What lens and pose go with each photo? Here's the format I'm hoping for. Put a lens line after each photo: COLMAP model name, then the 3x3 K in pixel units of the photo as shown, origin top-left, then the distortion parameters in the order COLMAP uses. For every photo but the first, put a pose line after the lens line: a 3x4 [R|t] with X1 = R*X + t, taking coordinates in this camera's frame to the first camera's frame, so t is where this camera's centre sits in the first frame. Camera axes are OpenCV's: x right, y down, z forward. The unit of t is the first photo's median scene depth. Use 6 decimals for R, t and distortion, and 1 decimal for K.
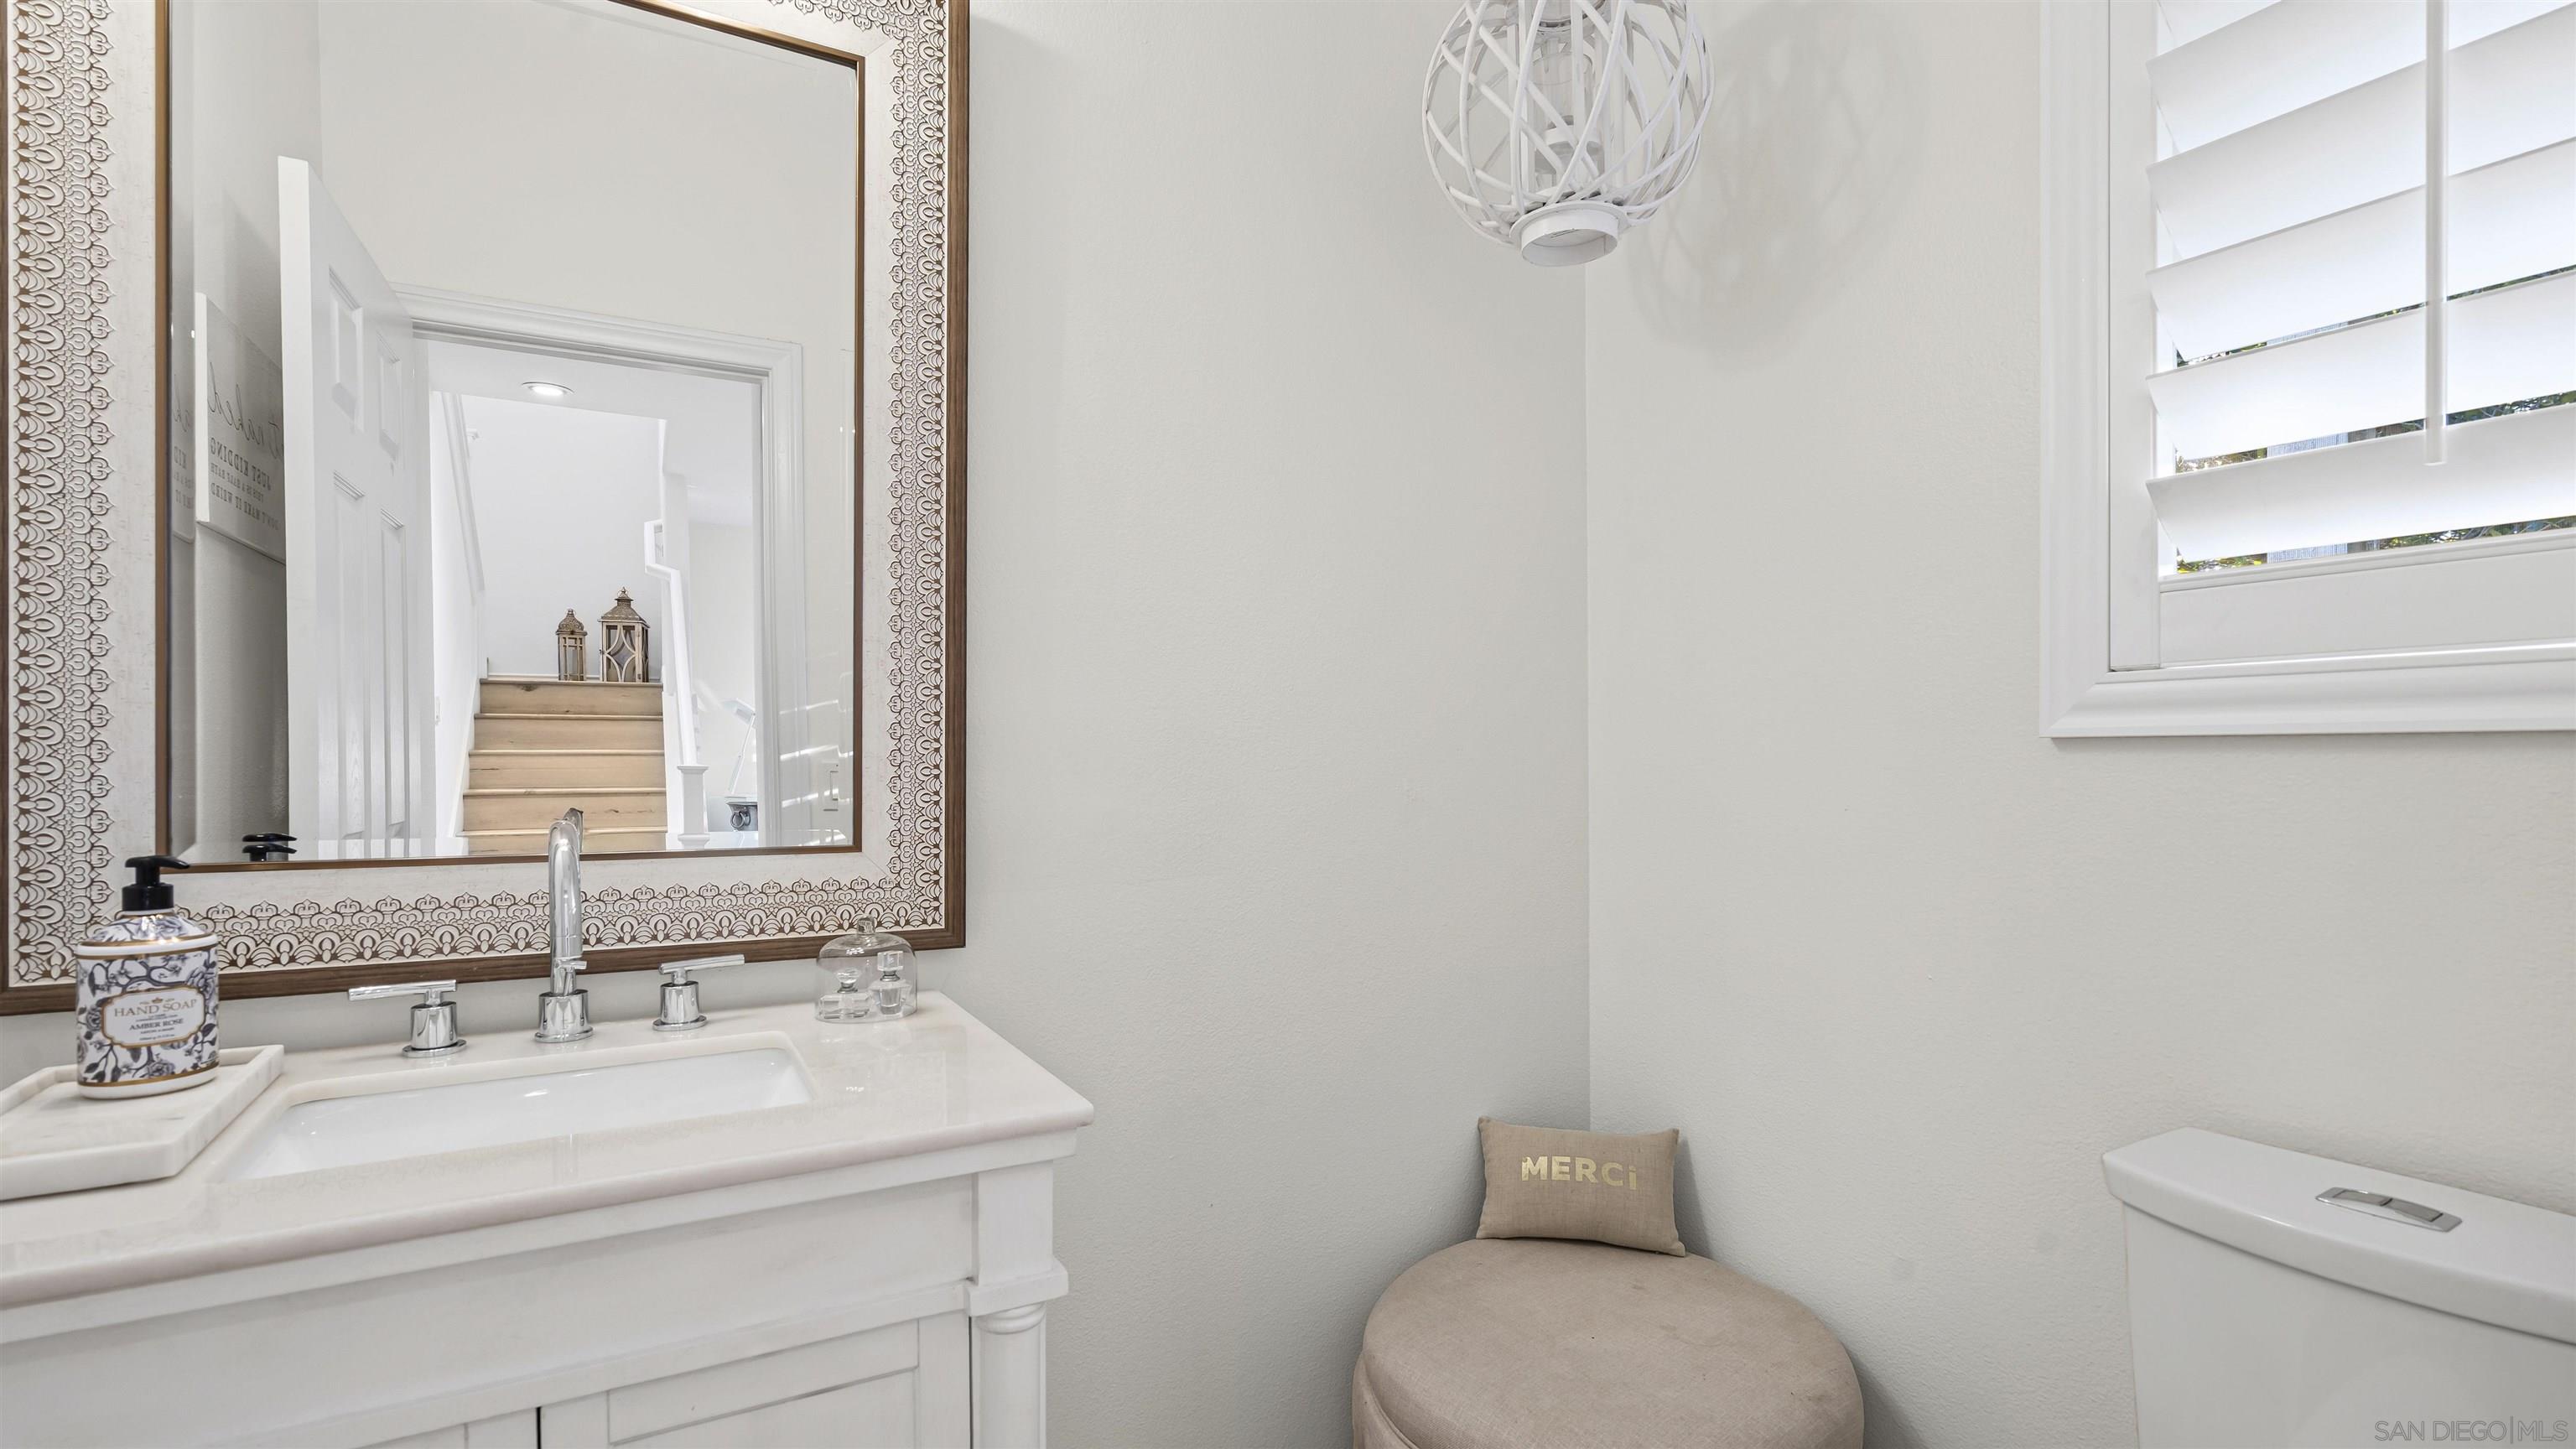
lens RADIAL K [[1179.2, 0, 1290.3], [0, 1179.2, 751.5], [0, 0, 1]] dist [-0.003683, 0.001192]
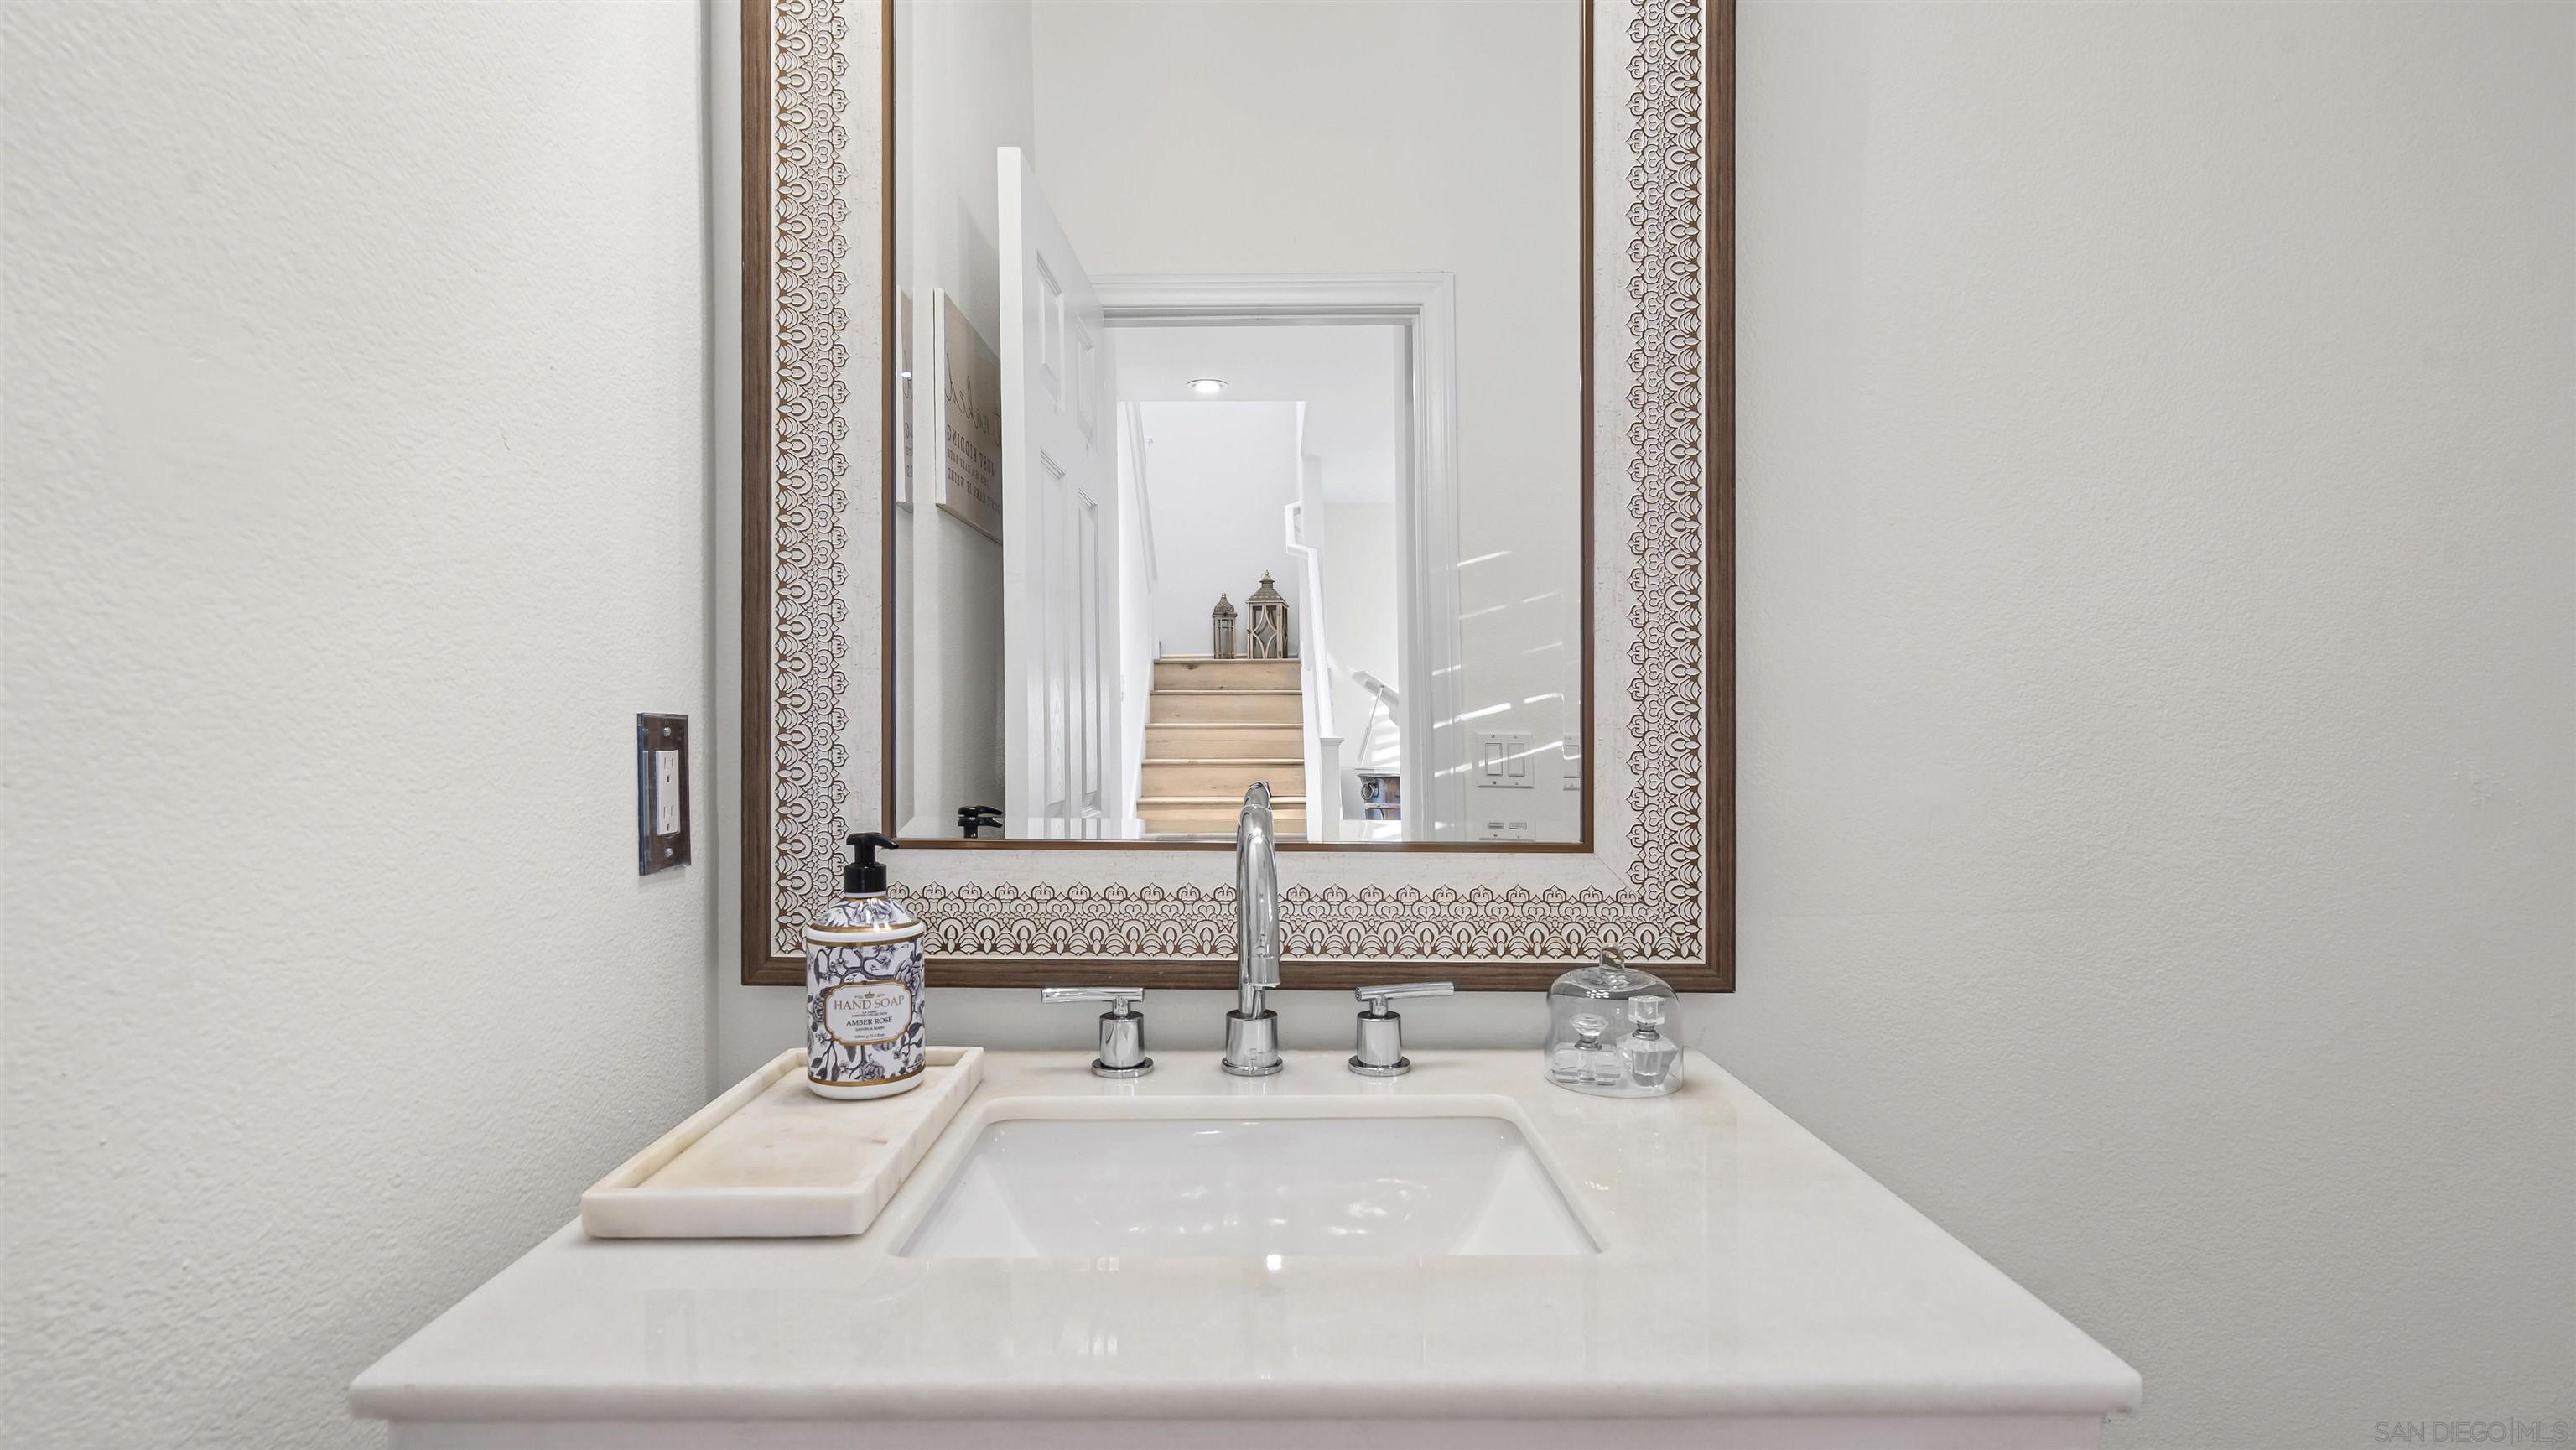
lens RADIAL K [[1217.2, 0, 1305.2], [0, 1217.2, 719.2], [0, 0, 1]] dist [-0.000303, 0.000521]
pose [[0.887867, -0.003970, -0.460083, -0.184019], [0.001827, 0.999985, -0.005102, 0.004852], [0.460097, 0.003689, 0.887861, 0.251558]]
